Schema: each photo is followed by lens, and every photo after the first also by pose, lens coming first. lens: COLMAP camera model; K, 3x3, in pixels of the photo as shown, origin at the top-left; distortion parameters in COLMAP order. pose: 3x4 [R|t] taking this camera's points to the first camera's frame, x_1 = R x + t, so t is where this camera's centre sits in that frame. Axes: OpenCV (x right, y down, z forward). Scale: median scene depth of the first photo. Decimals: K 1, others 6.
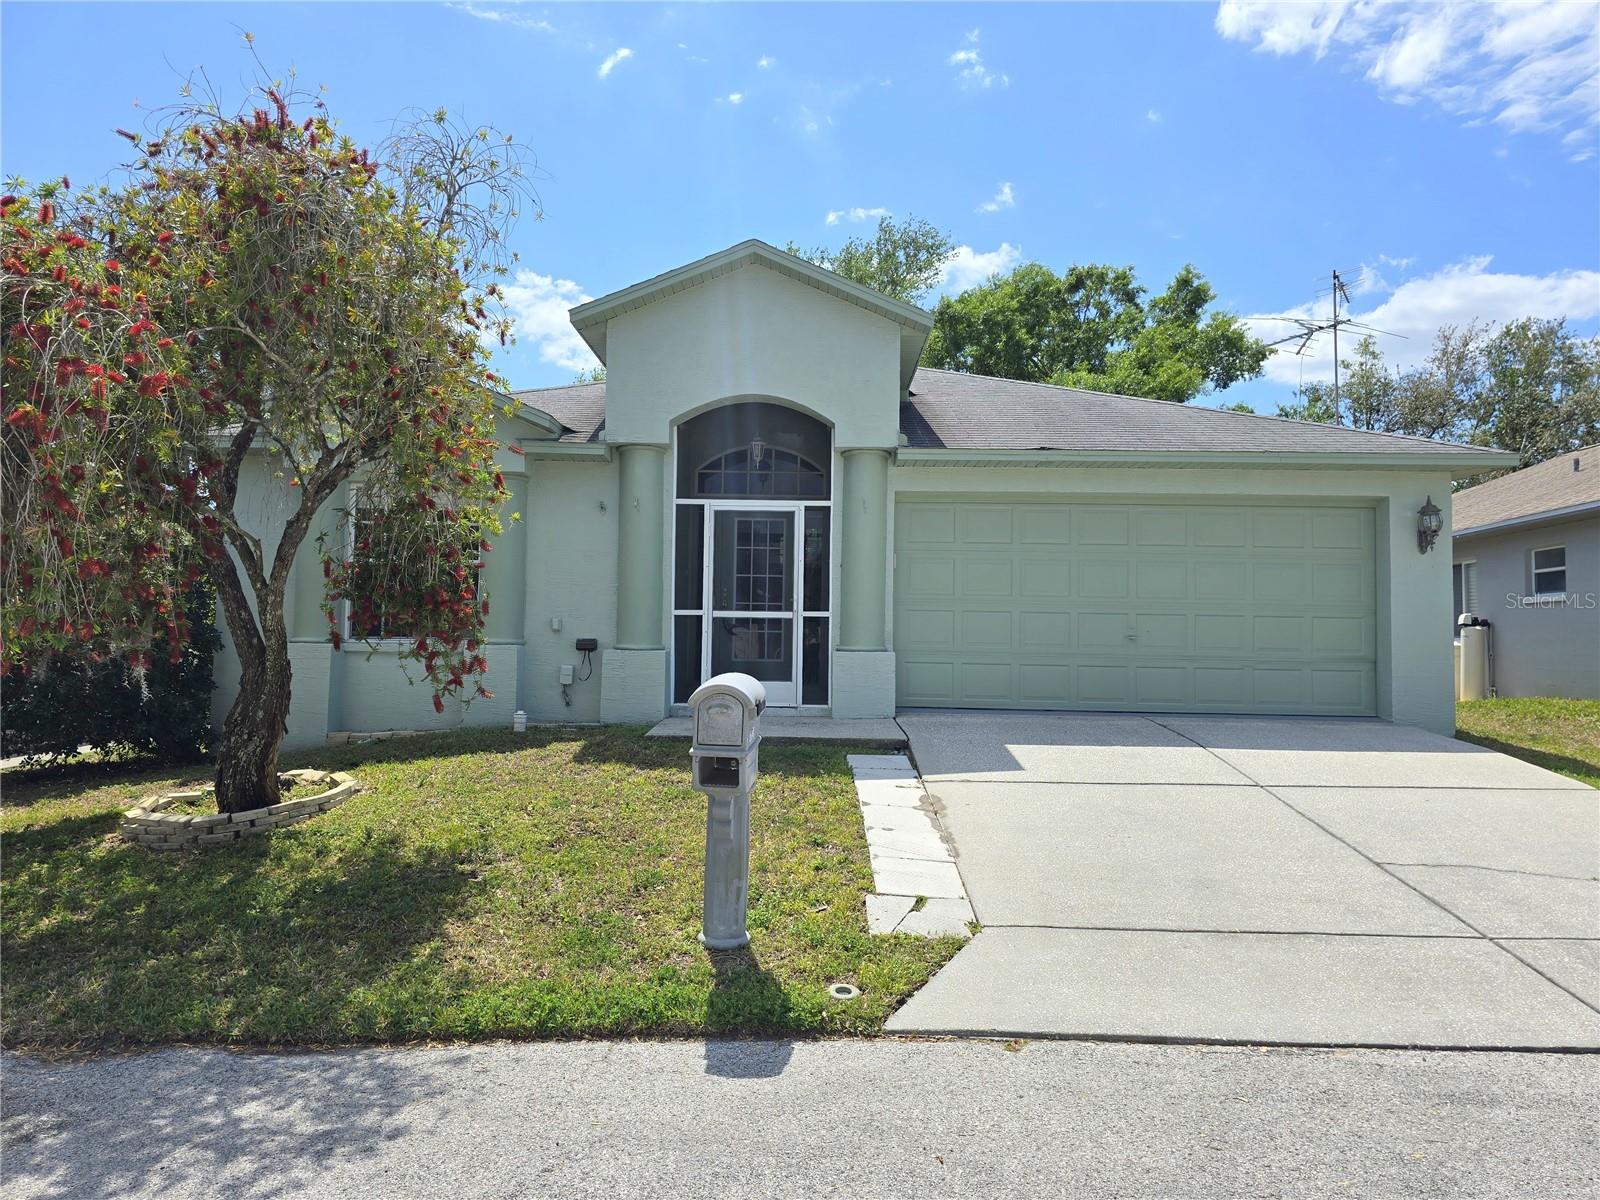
lens RADIAL K [[1089.5, 0, 800.0], [0, 1089.5, 600.0], [0, 0, 1]] dist [0.058177, -0.051666]
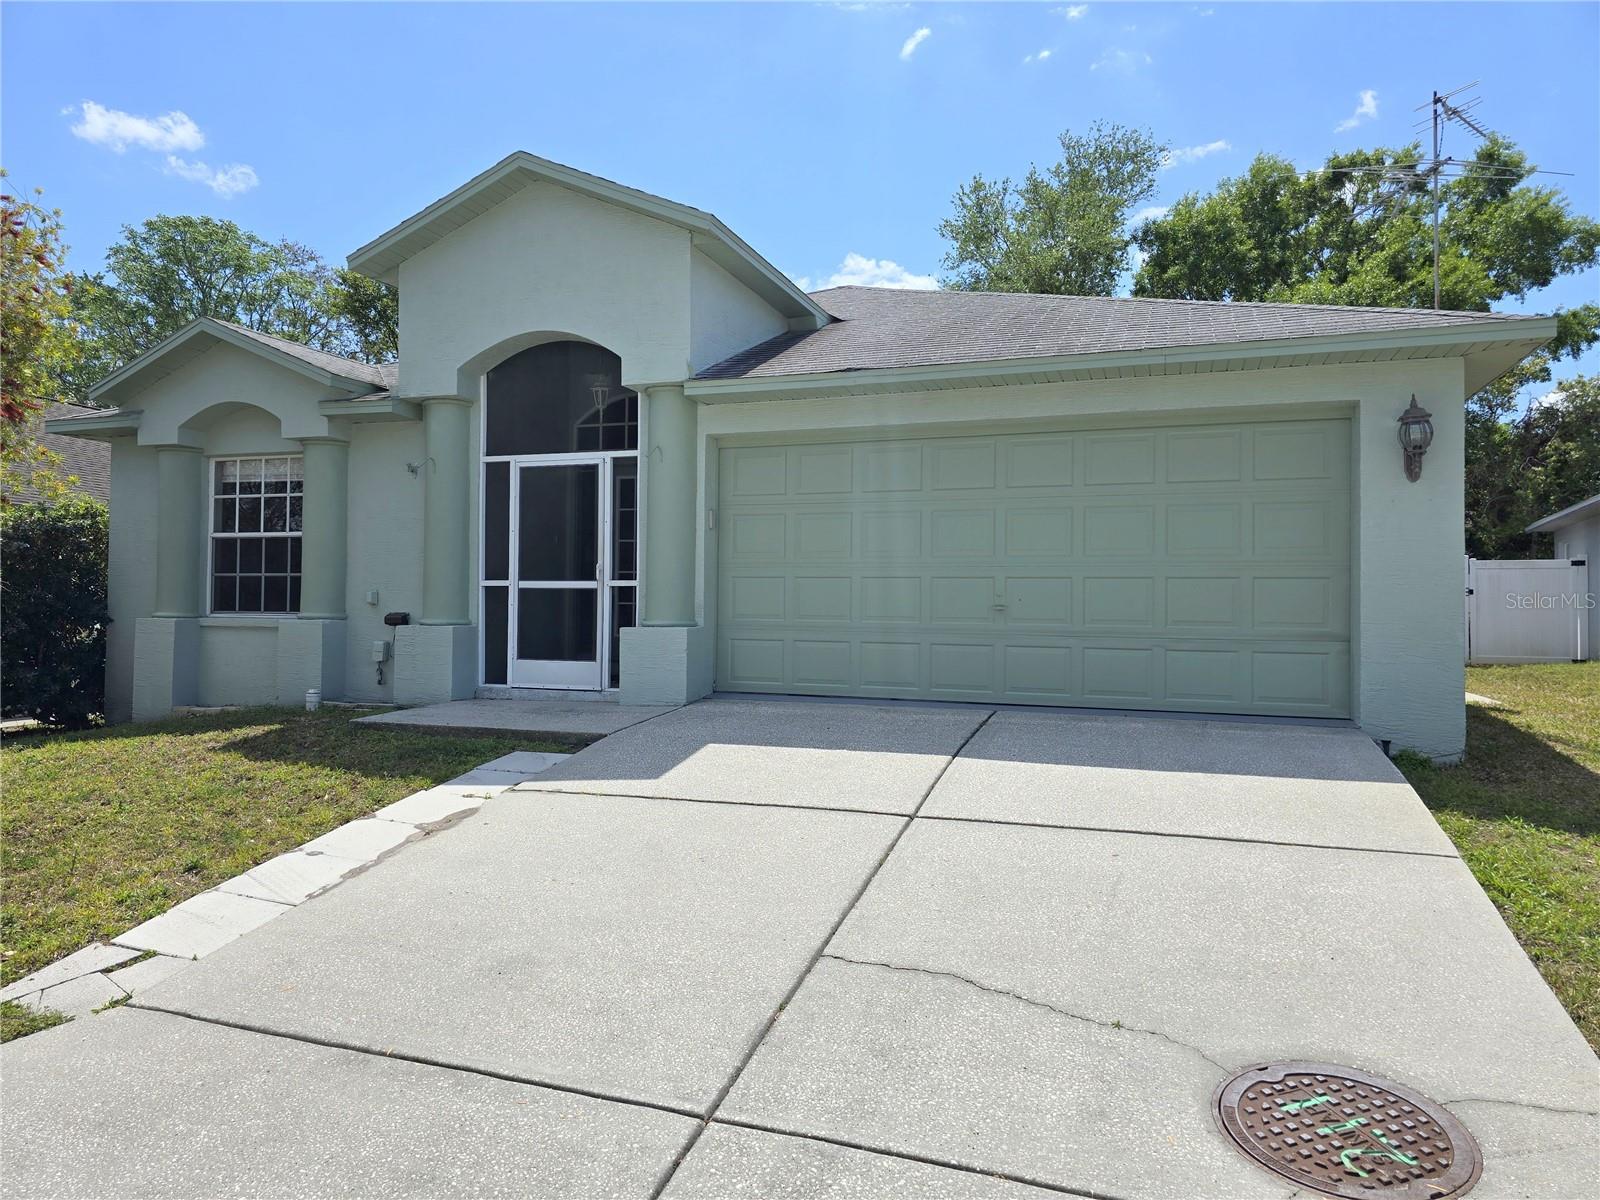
lens RADIAL K [[1089.5, 0, 800.0], [0, 1089.5, 600.0], [0, 0, 1]] dist [0.058177, -0.051666]
pose [[0.942480, -0.007730, -0.334175, 0.433137], [0.016279, 0.999608, 0.022789, 0.009077], [0.333867, -0.026918, 0.942236, 0.233192]]
